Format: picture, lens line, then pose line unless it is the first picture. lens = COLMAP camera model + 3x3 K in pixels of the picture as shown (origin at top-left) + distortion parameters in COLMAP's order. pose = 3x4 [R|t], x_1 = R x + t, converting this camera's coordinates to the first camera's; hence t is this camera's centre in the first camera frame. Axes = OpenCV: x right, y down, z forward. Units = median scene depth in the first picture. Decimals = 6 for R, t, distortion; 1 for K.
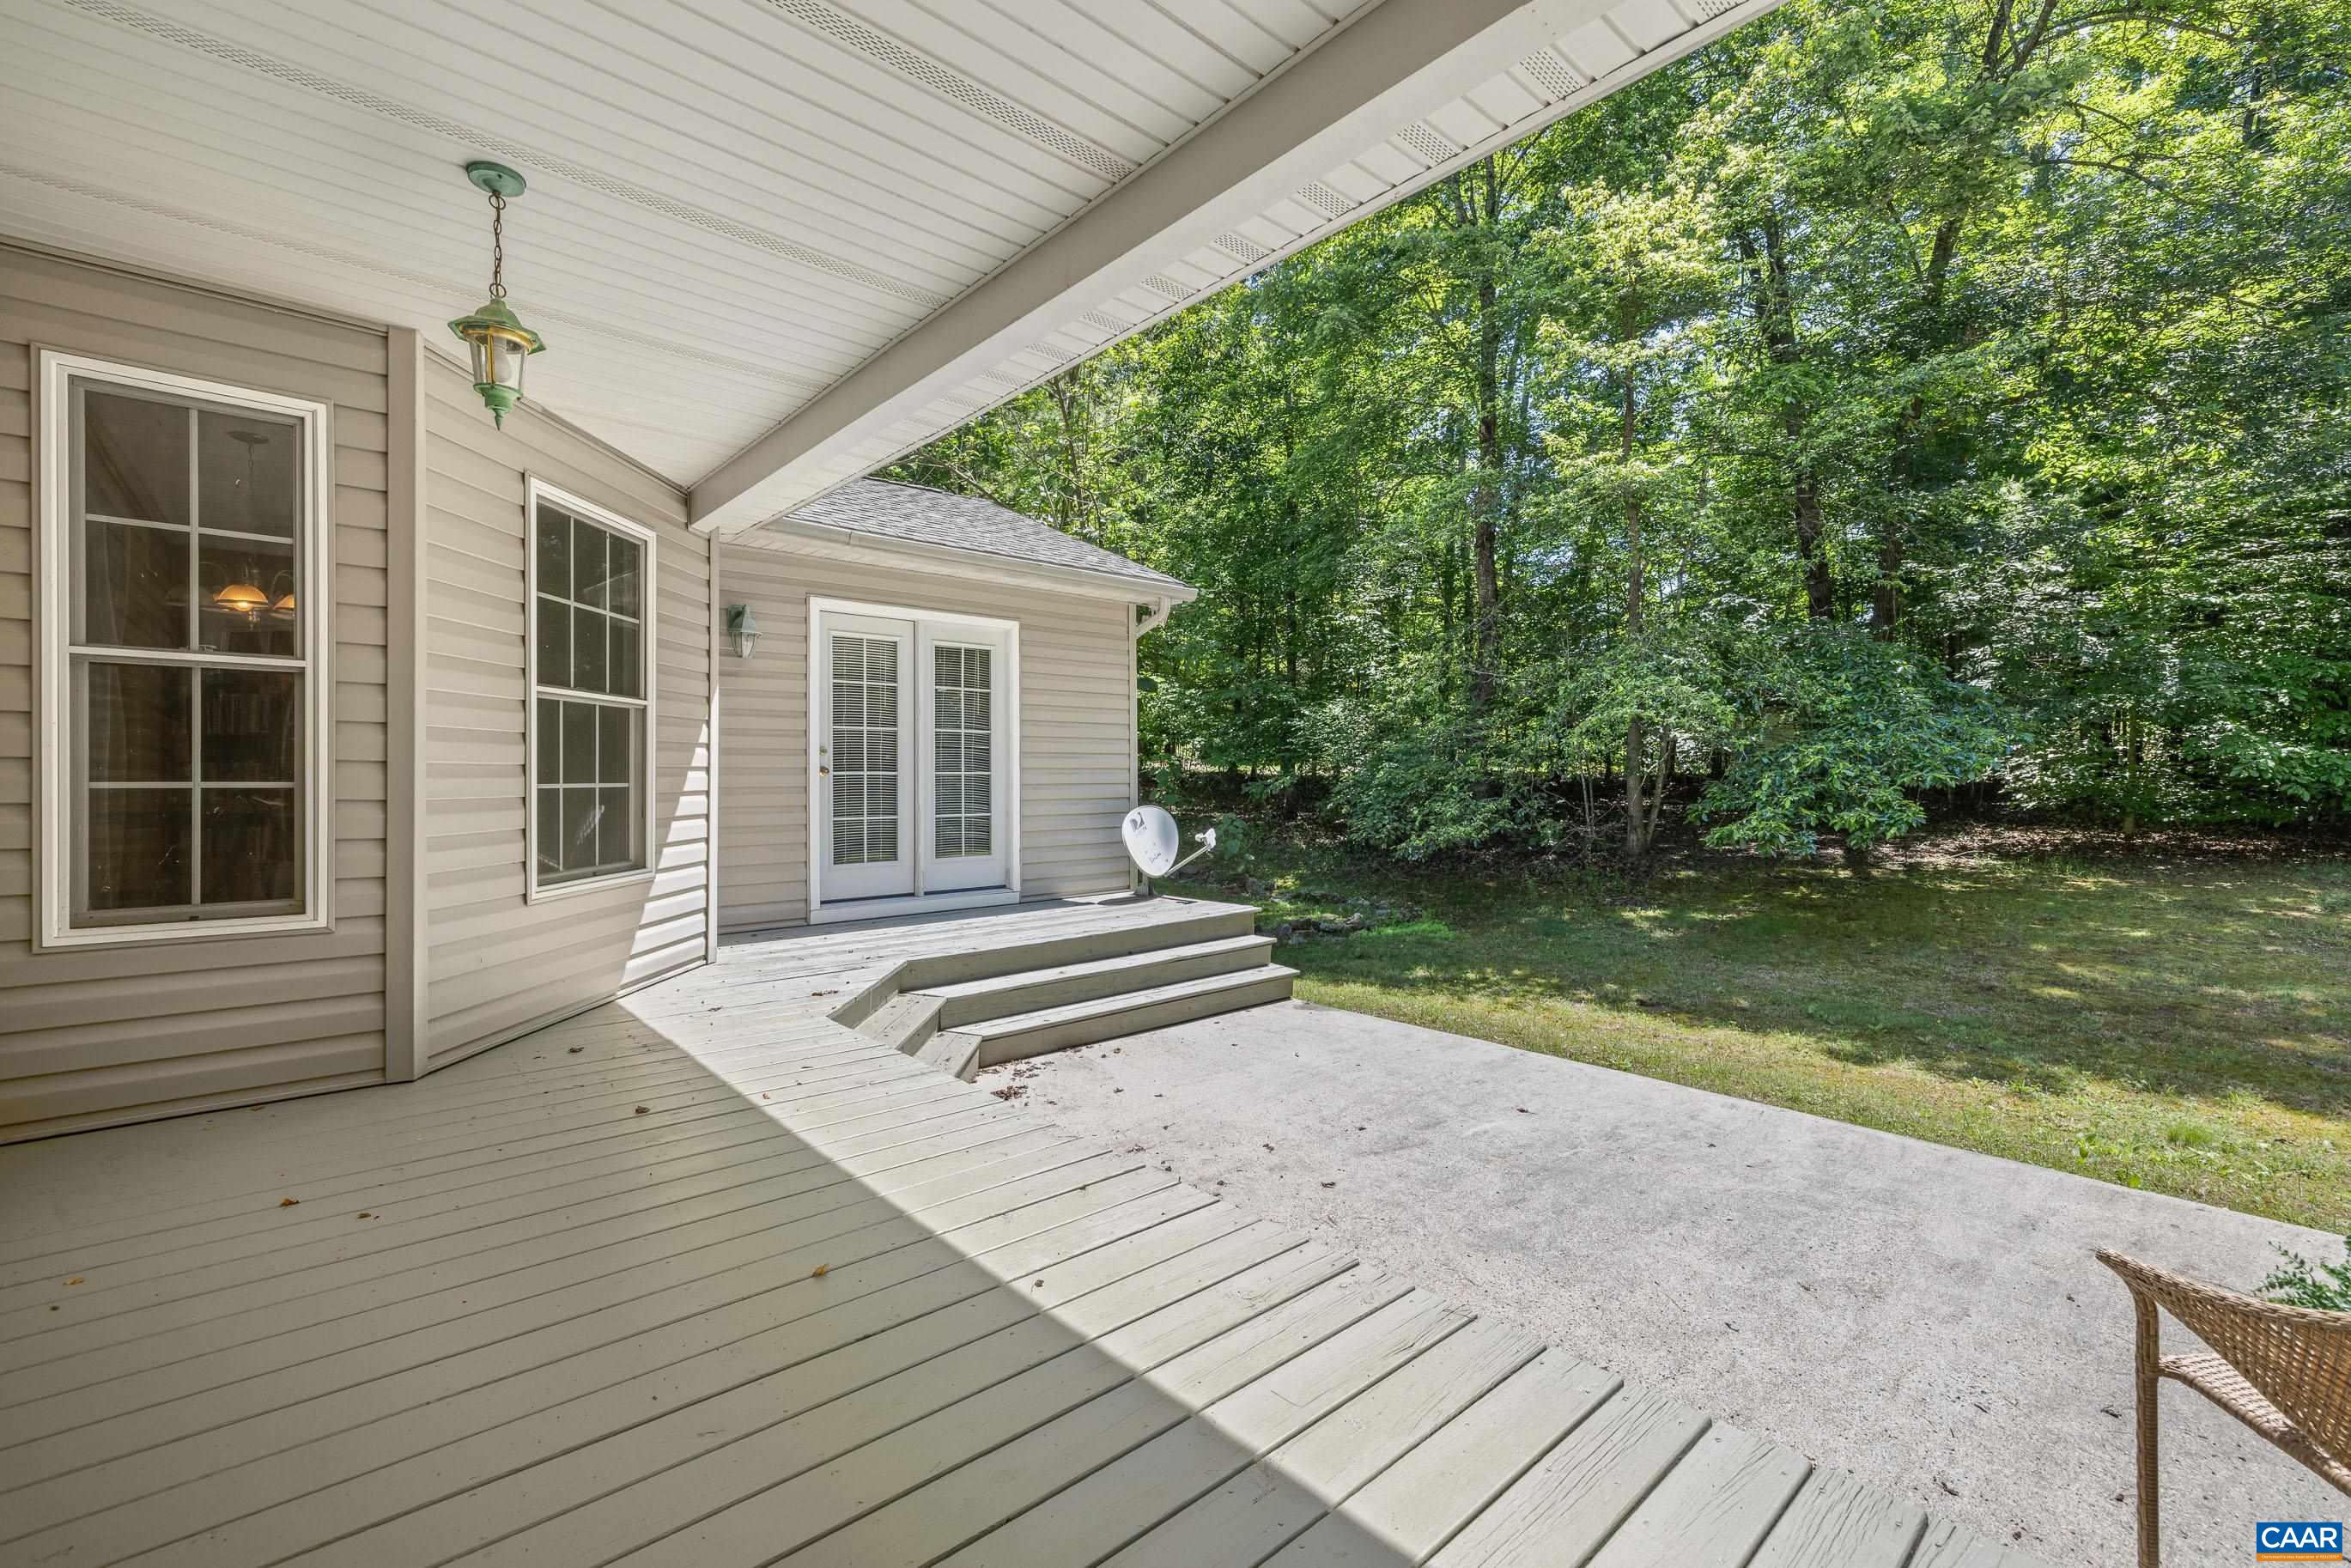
lens RADIAL K [[984.8, 0, 1182.1], [0, 984.8, 777.1], [0, 0, 1]] dist [0.000477, 0.000778]
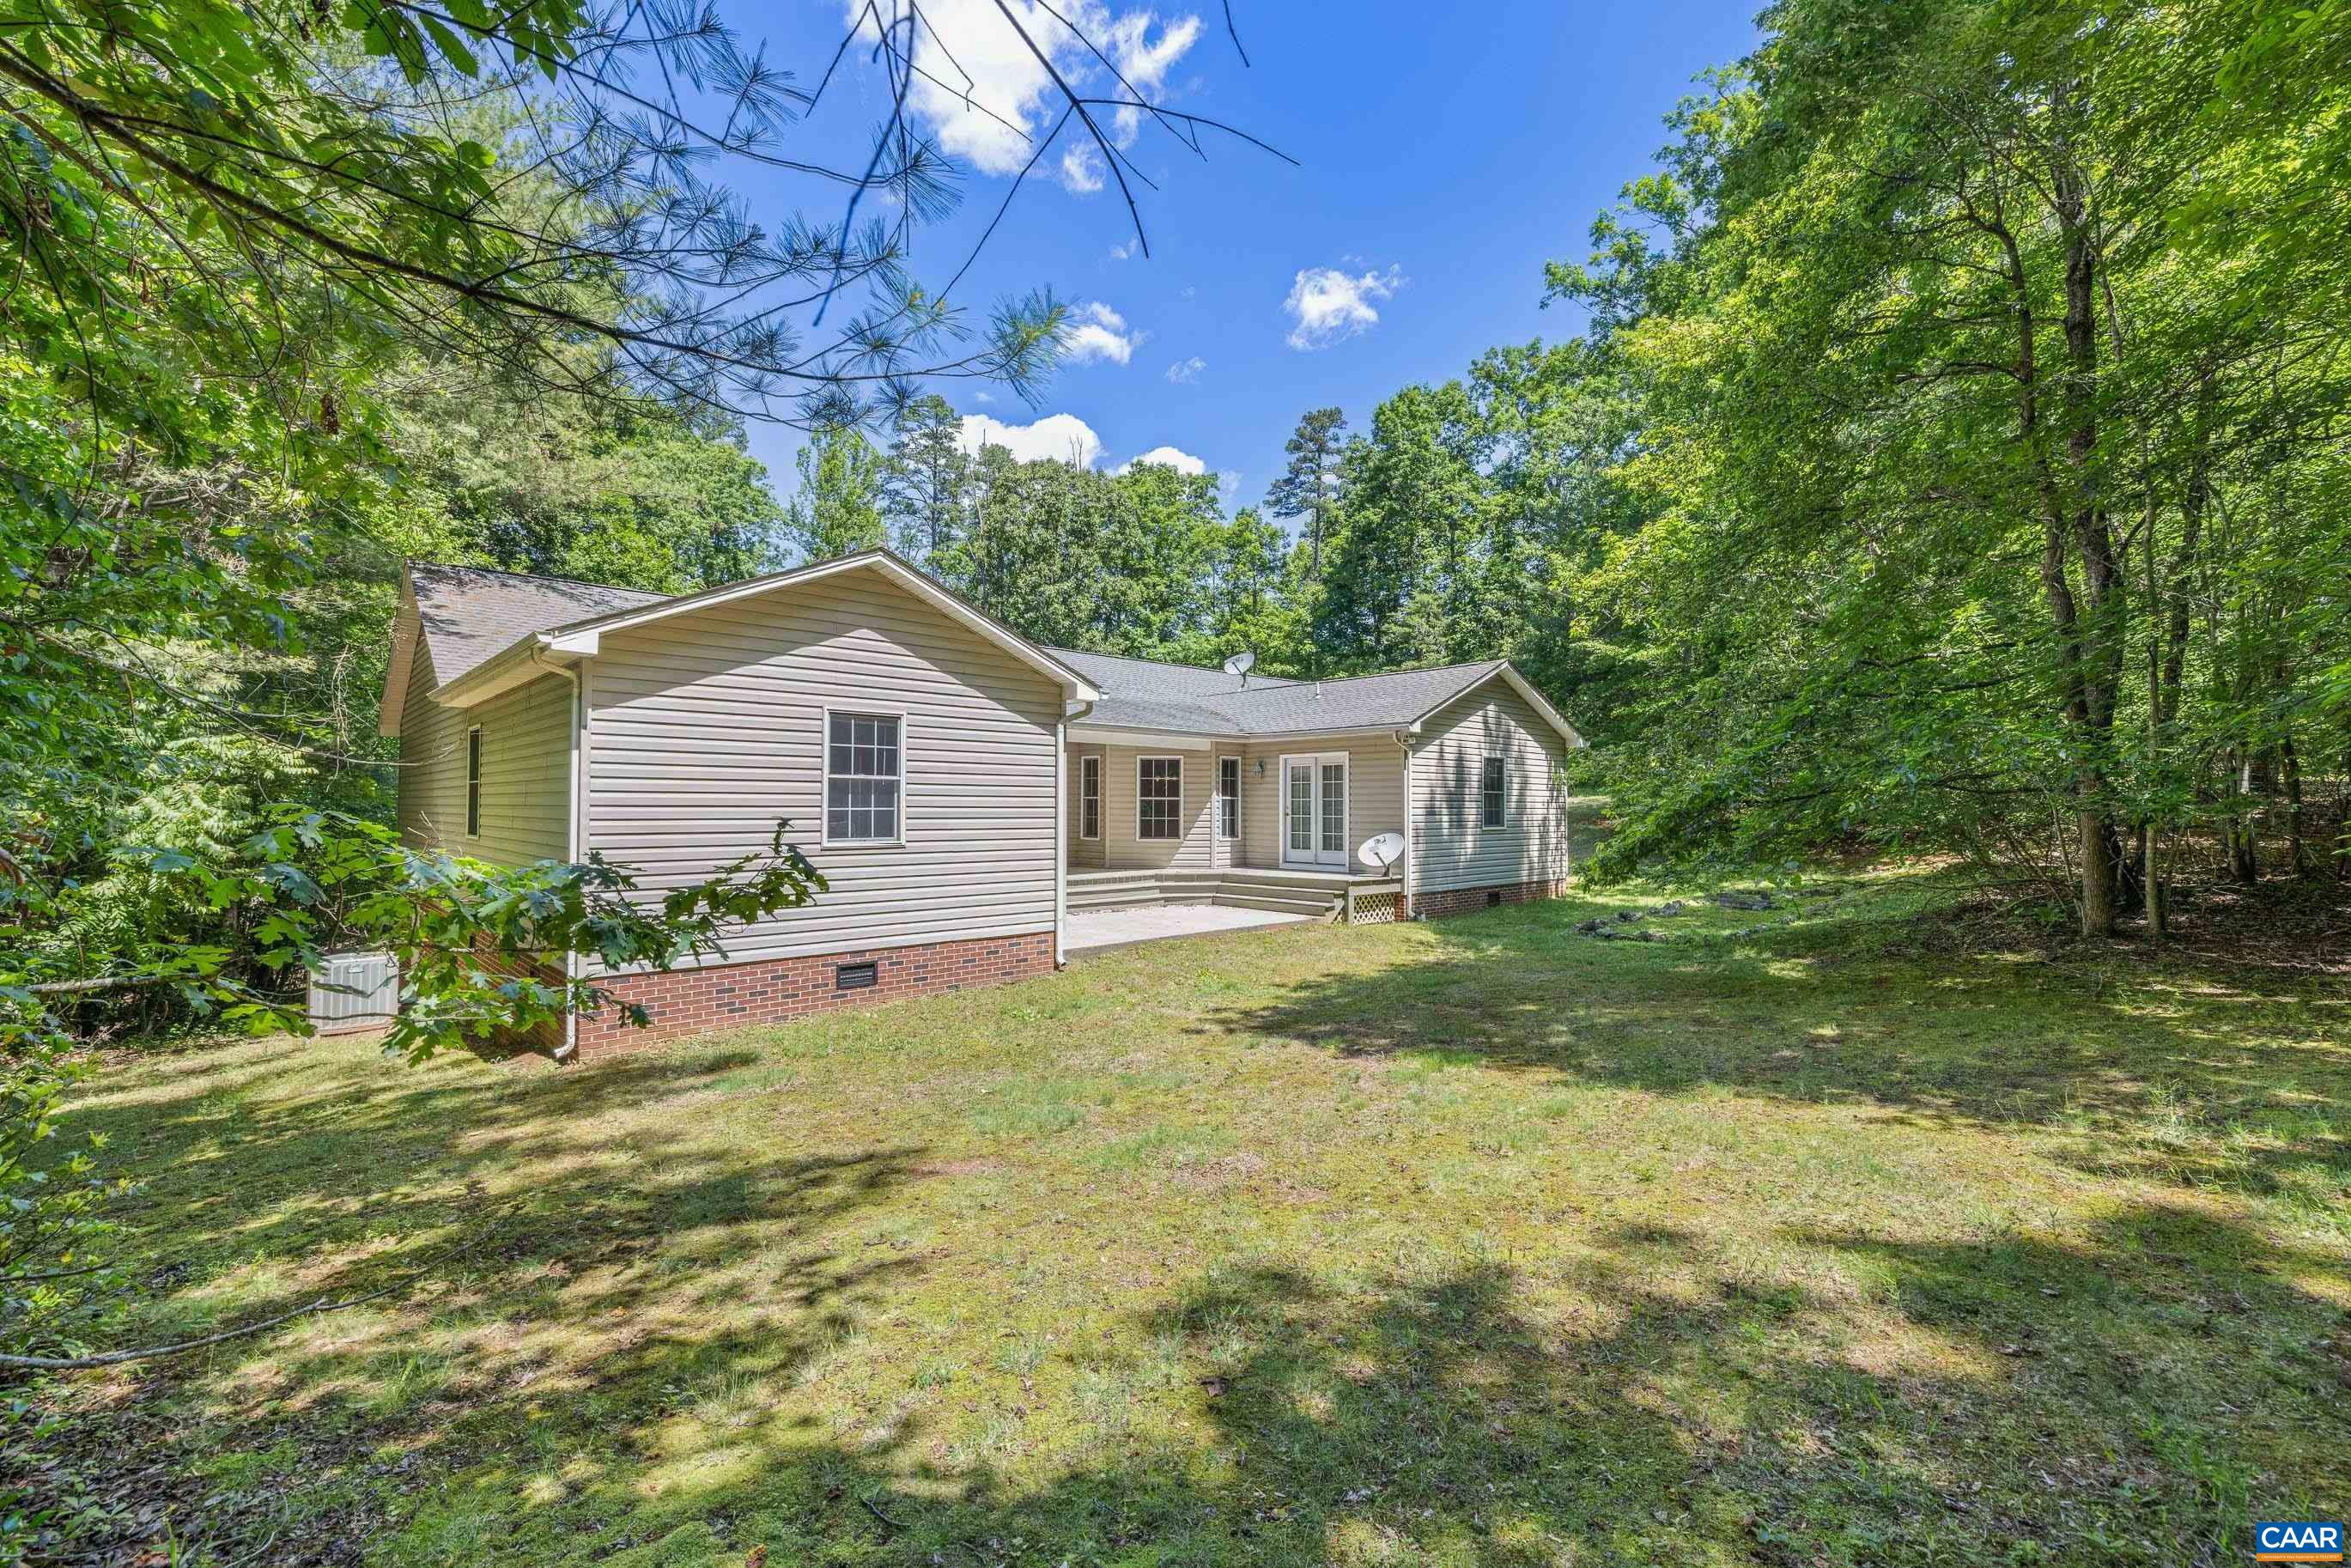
lens RADIAL K [[984.8, 0, 1182.1], [0, 984.8, 777.1], [0, 0, 1]] dist [0.000477, 0.000778]
pose [[0.024761, -0.030376, -0.999232, 3.902336], [-0.004643, 0.999524, -0.030500, -0.044262], [0.999683, 0.005395, 0.024608, 1.000781]]
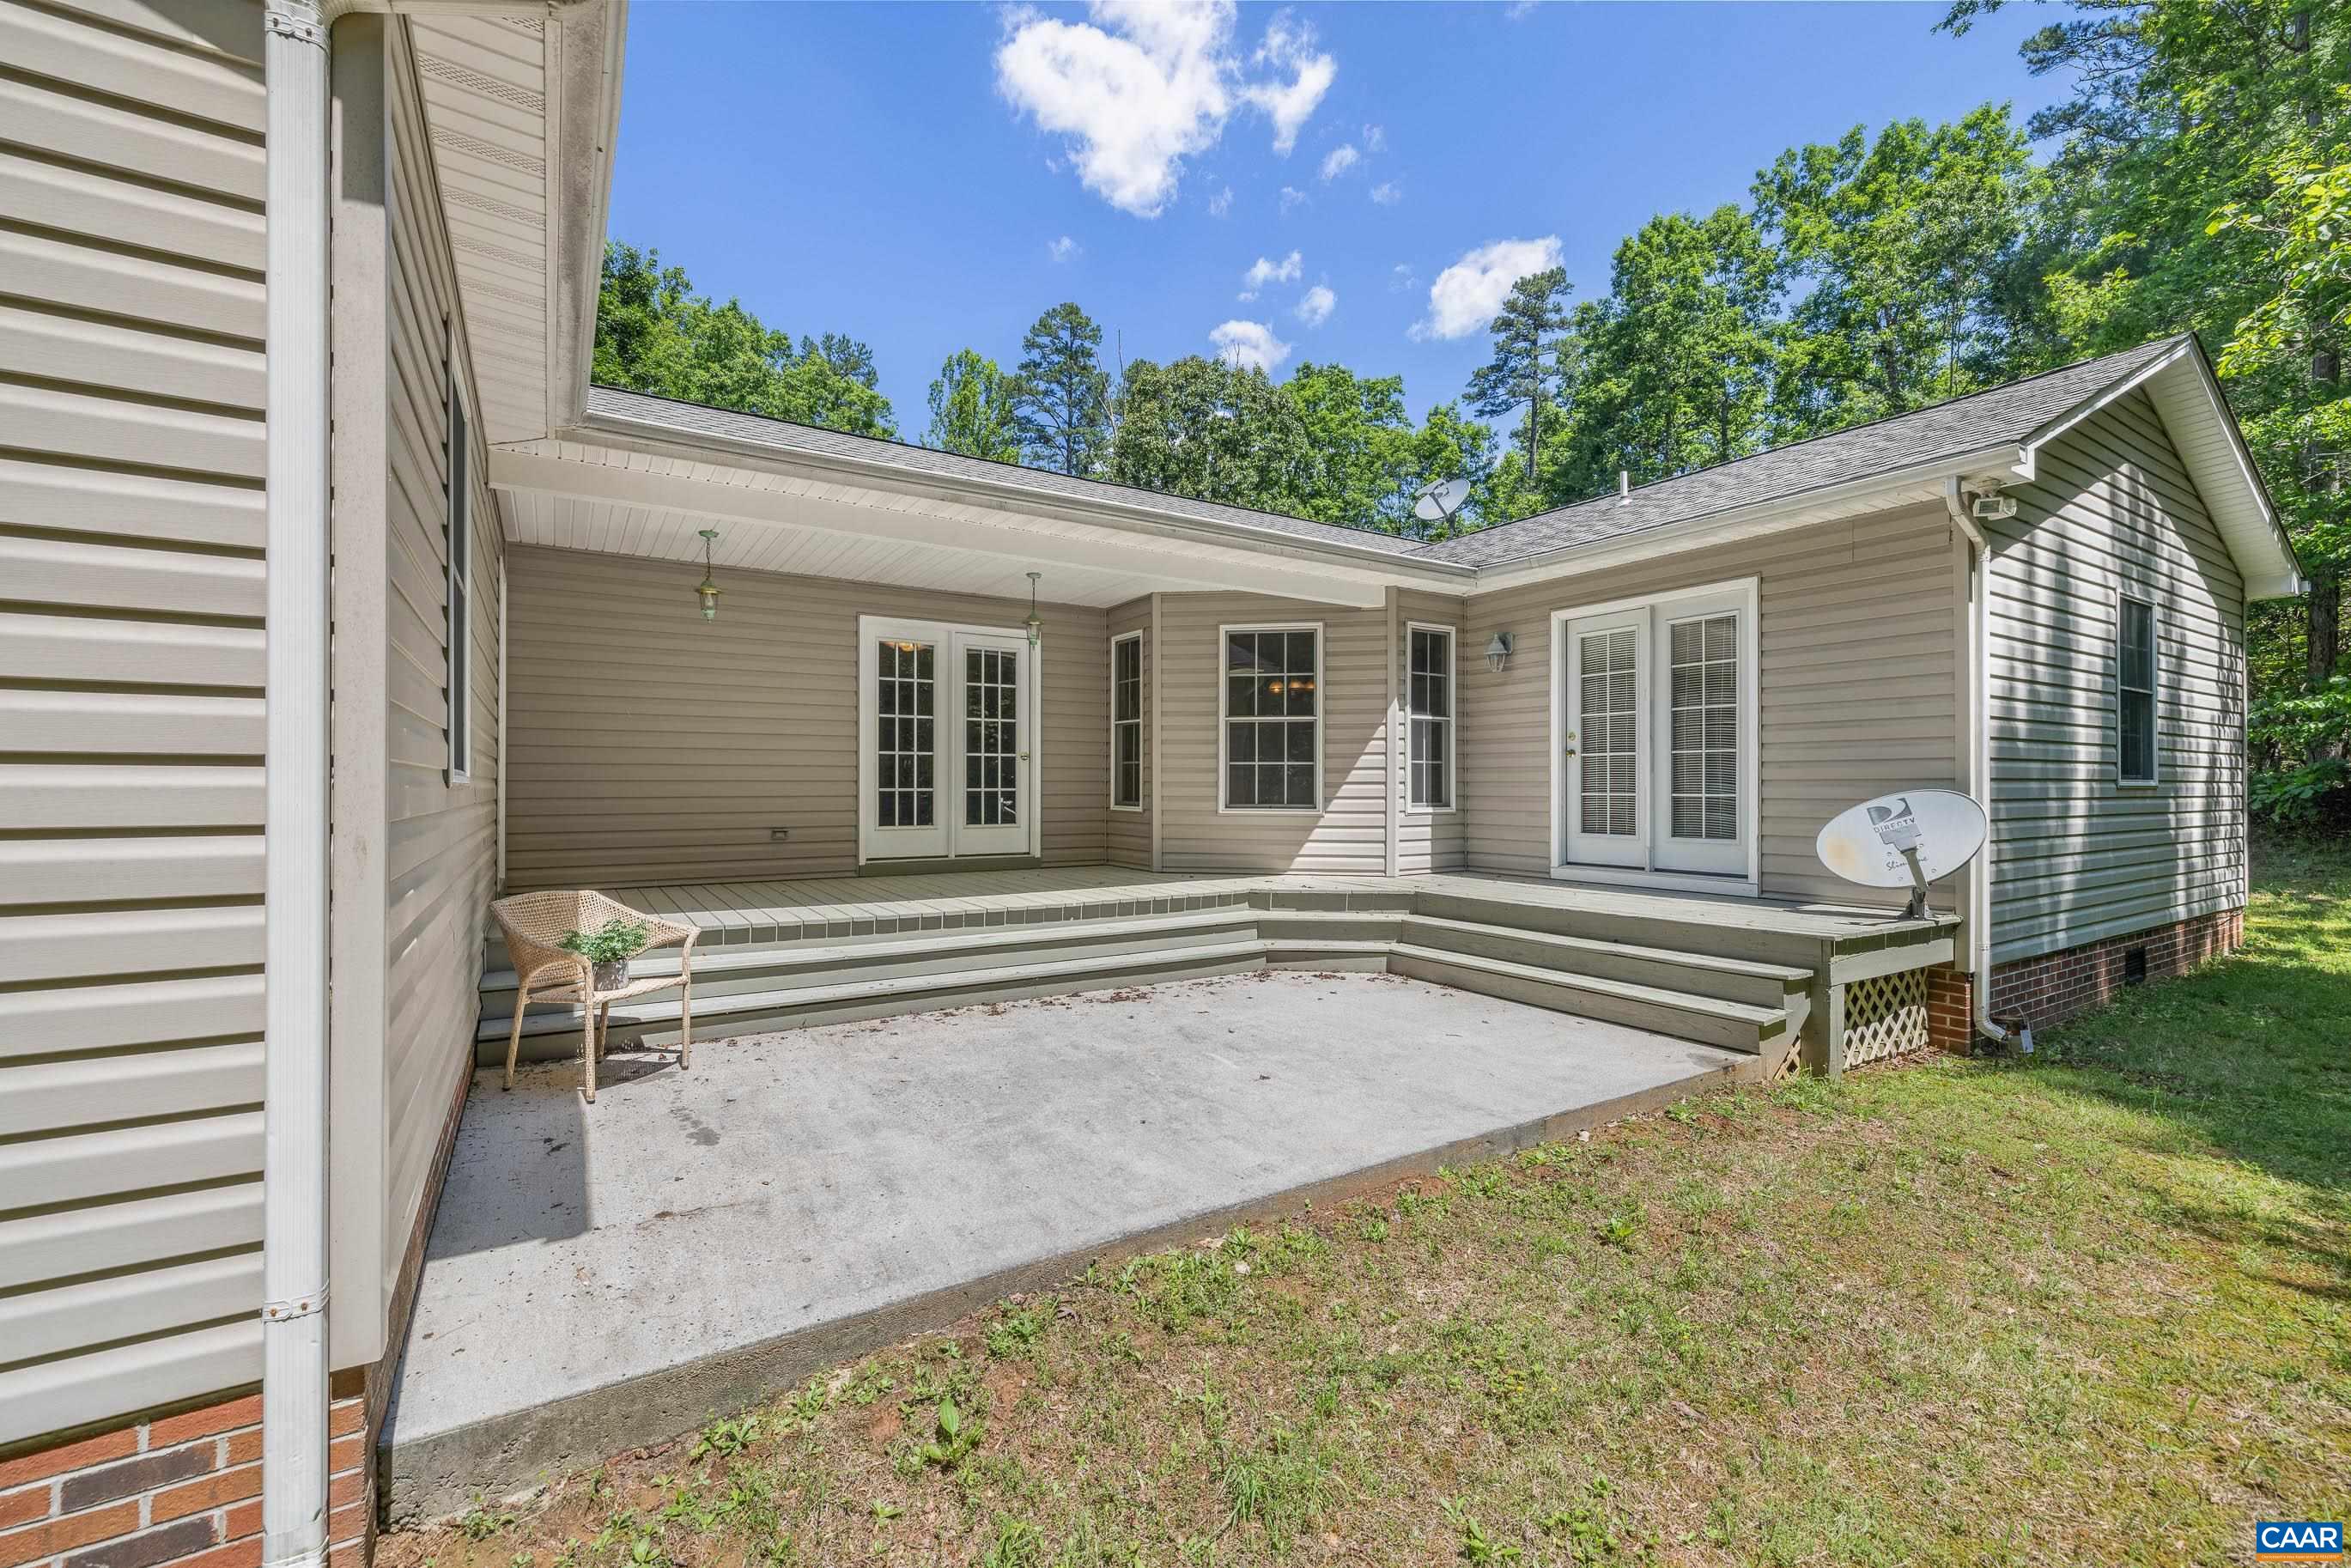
lens RADIAL K [[984.8, 0, 1182.1], [0, 984.8, 777.1], [0, 0, 1]] dist [0.000477, 0.000778]
pose [[-0.160690, -0.009726, -0.986957, 1.416873], [-0.004363, 0.999949, -0.009144, 0.056282], [0.986995, 0.002837, -0.160724, 1.156553]]
